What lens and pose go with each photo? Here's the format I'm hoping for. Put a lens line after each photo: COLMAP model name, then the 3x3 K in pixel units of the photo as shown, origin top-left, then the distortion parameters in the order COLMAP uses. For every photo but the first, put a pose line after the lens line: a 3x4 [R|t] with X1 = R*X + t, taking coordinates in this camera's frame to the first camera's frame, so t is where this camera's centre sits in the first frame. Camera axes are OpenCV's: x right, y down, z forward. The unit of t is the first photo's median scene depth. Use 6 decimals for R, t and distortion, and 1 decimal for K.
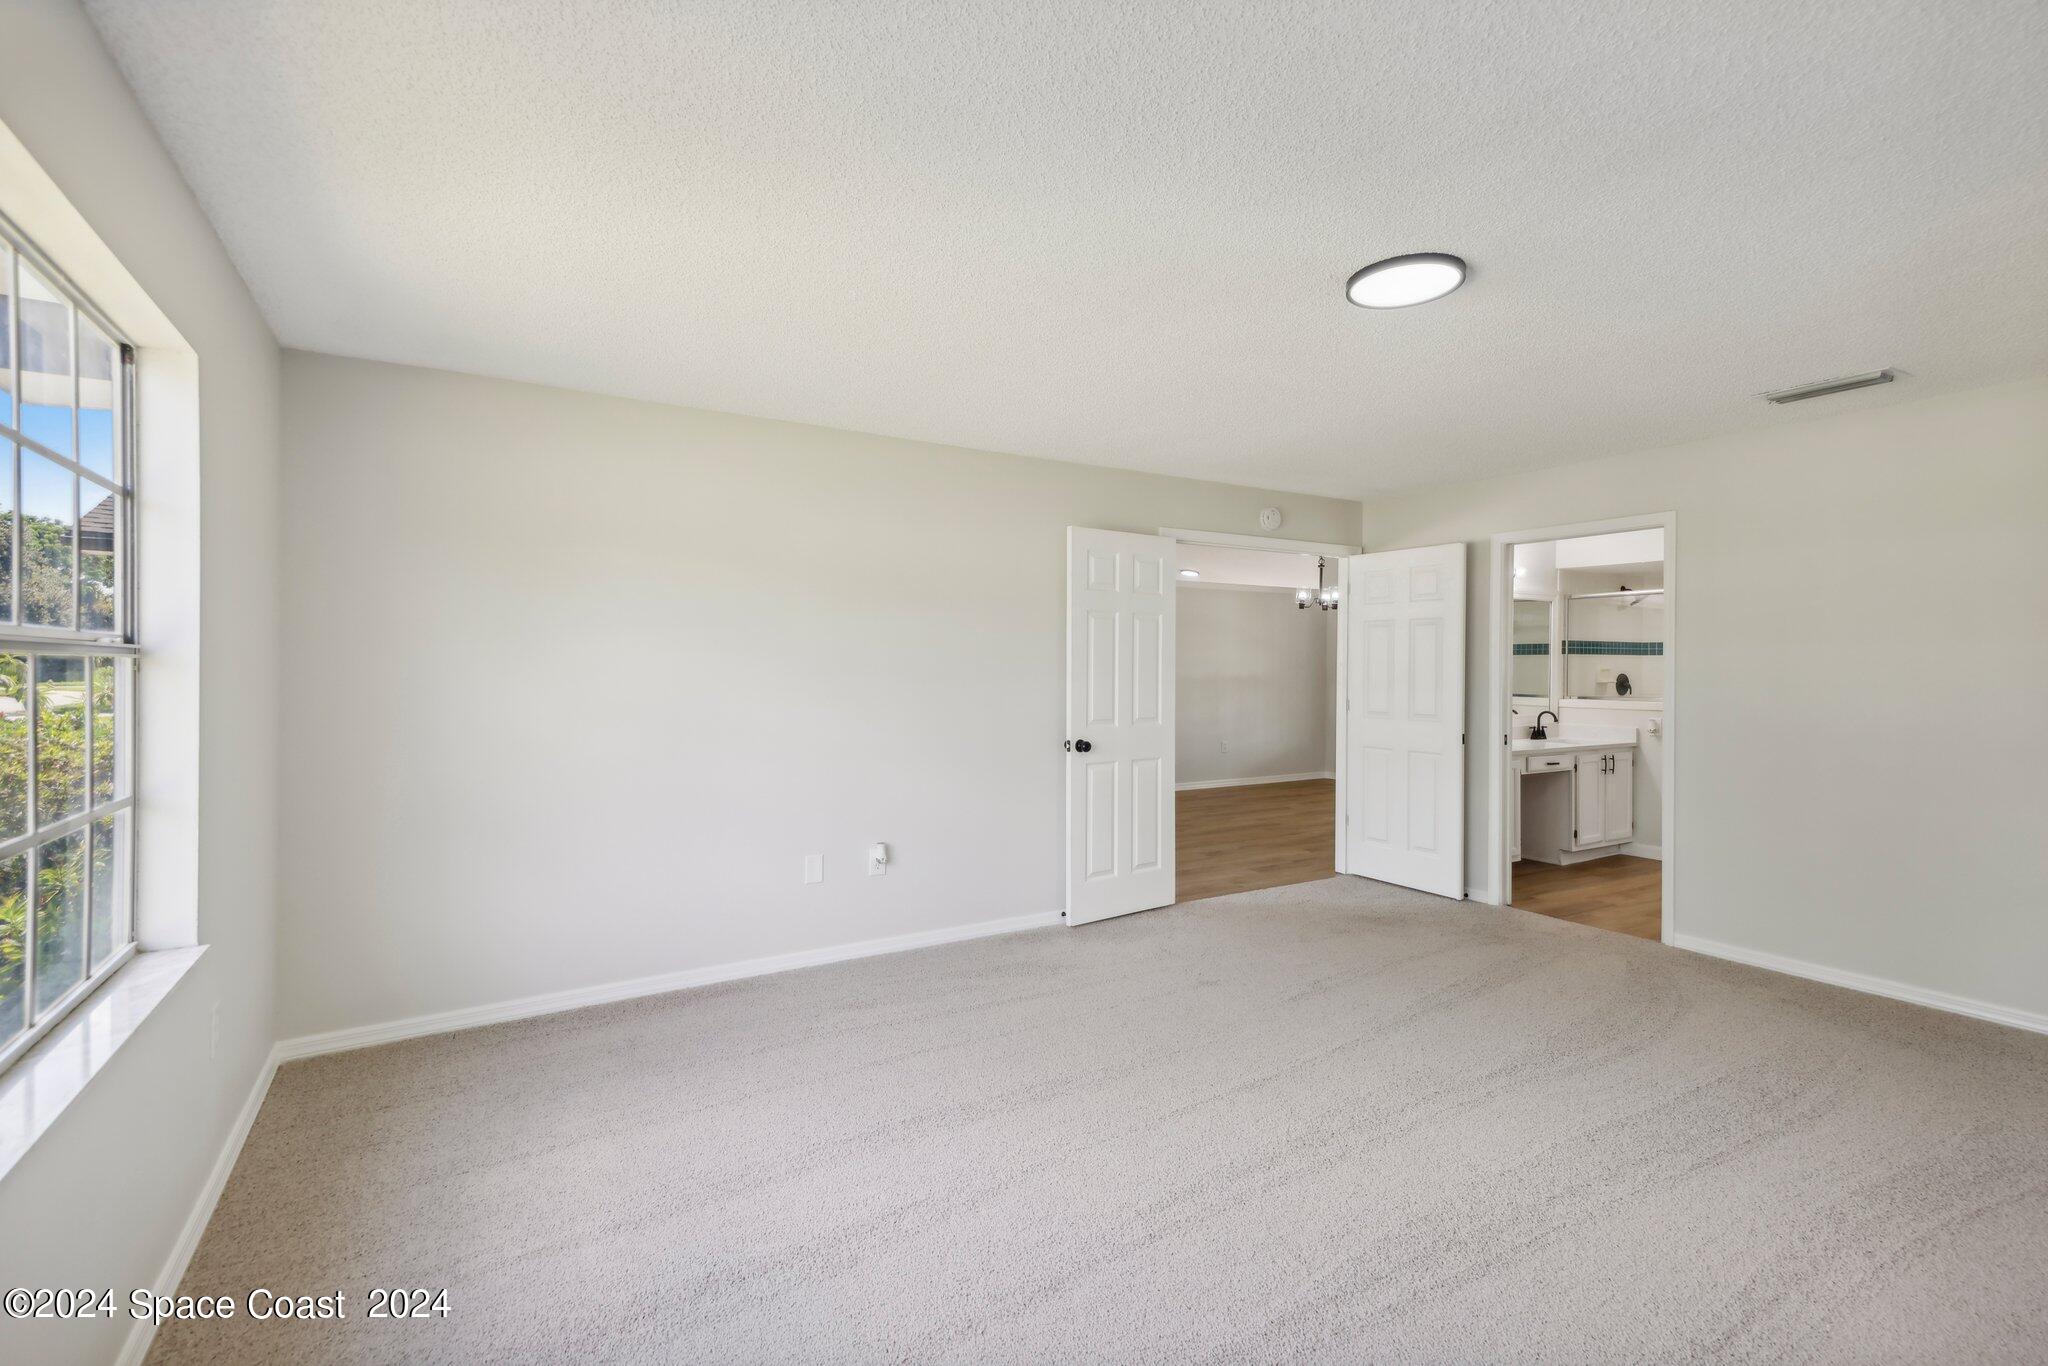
lens RADIAL K [[933.0, 0, 1011.4], [0, 933.0, 670.2], [0, 0, 1]] dist [0.025724, -0.004966]
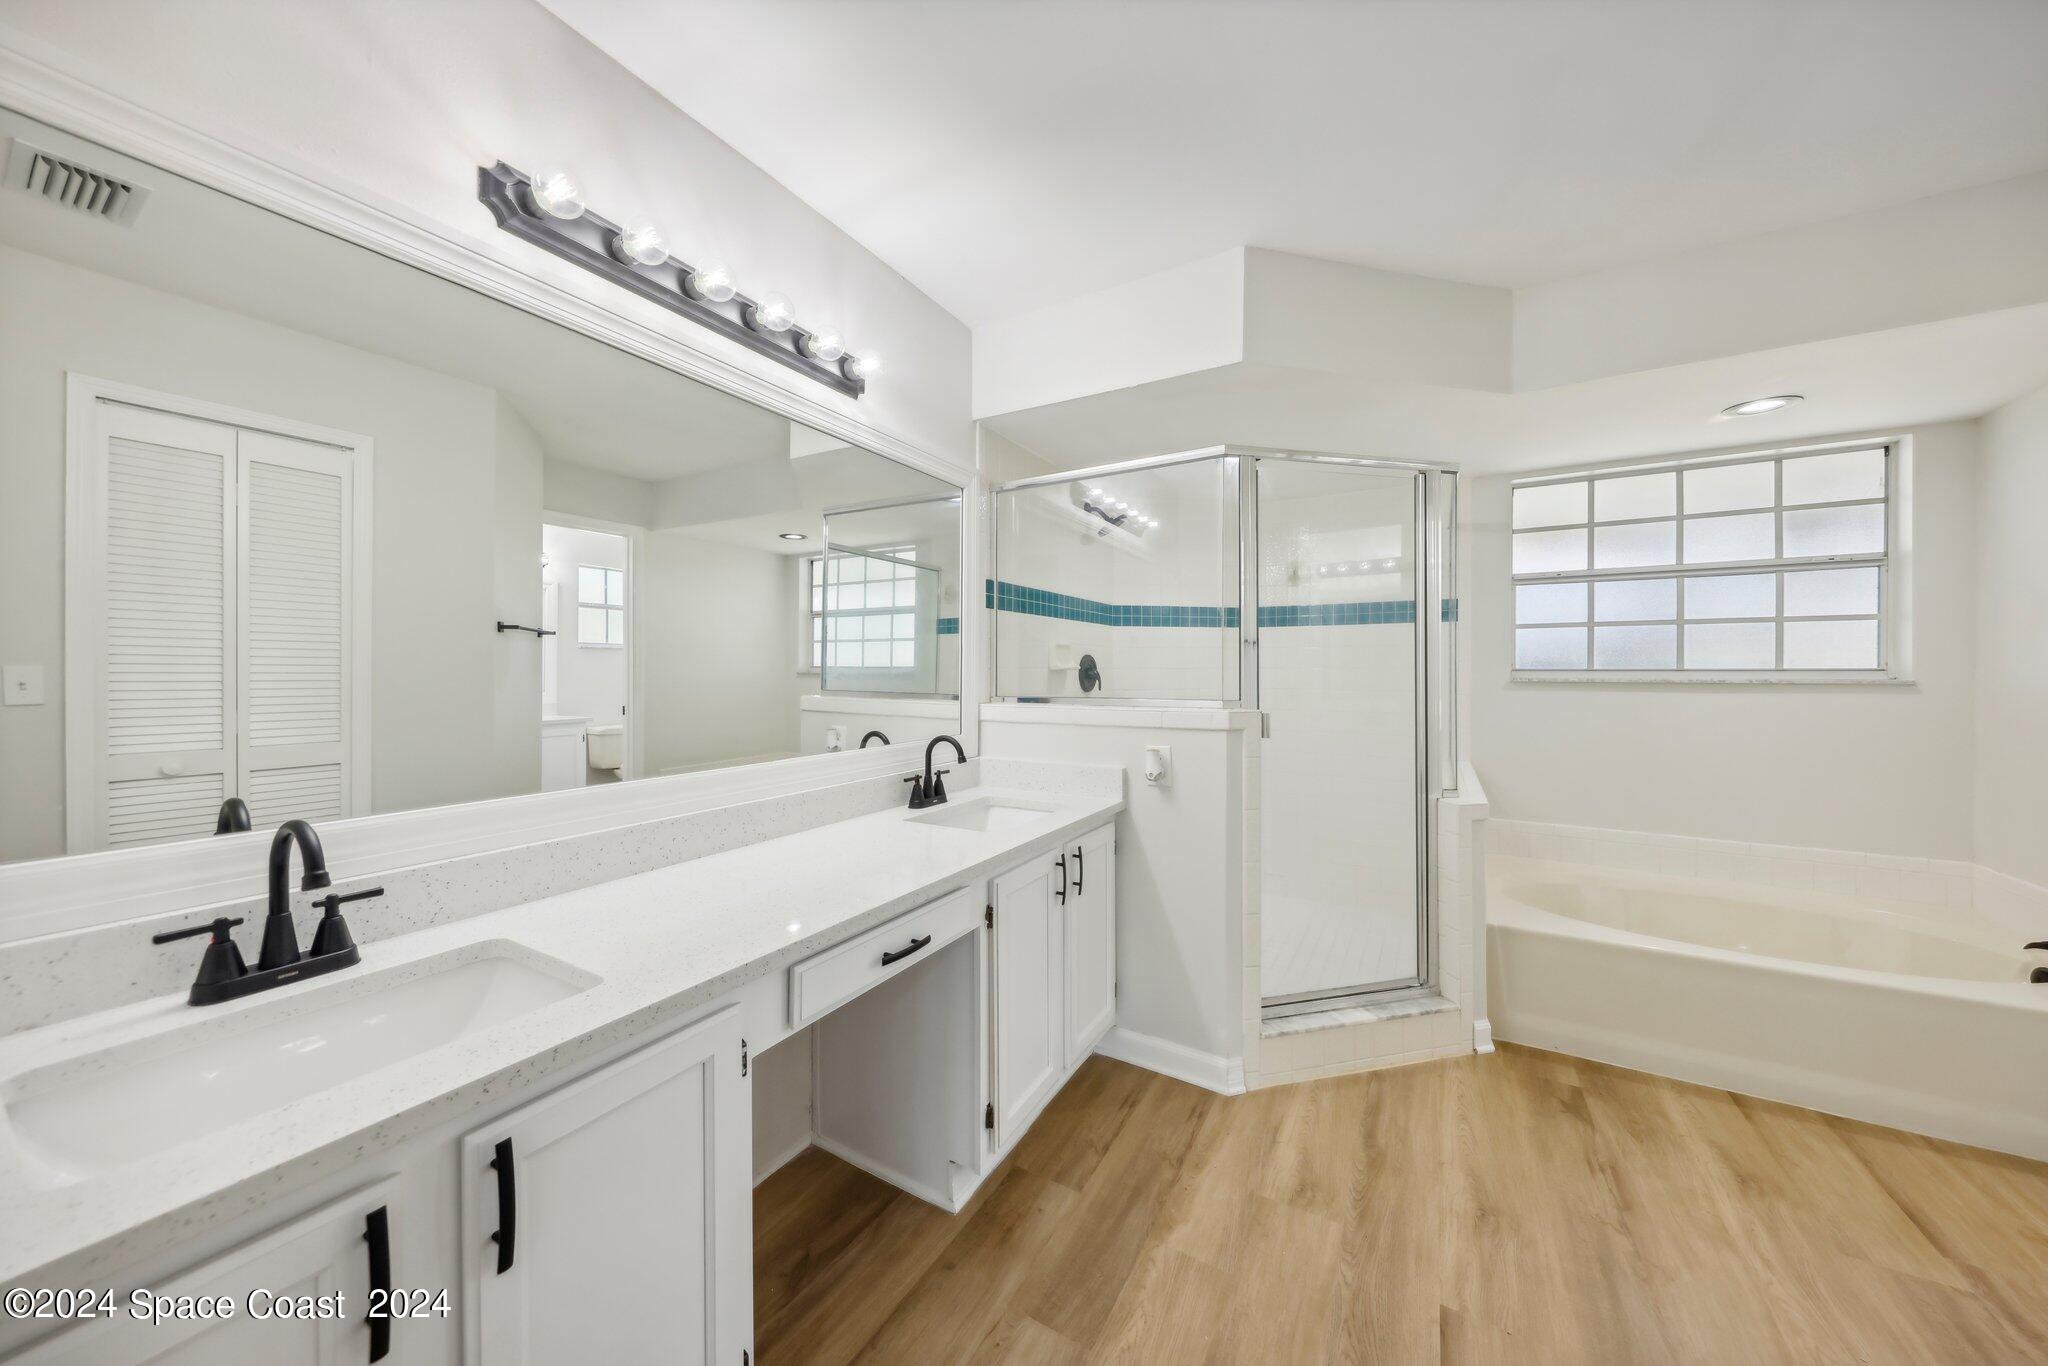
lens RADIAL K [[683.7, 0, 1024.7], [0, 683.7, 681.1], [0, 0, 1]] dist [0.000123, 0.000041]
pose [[0.874466, -0.007871, 0.485022, 0.453231], [0.004405, 0.999956, 0.008284, 0.017236], [-0.485066, -0.005108, 0.874463, 0.718380]]
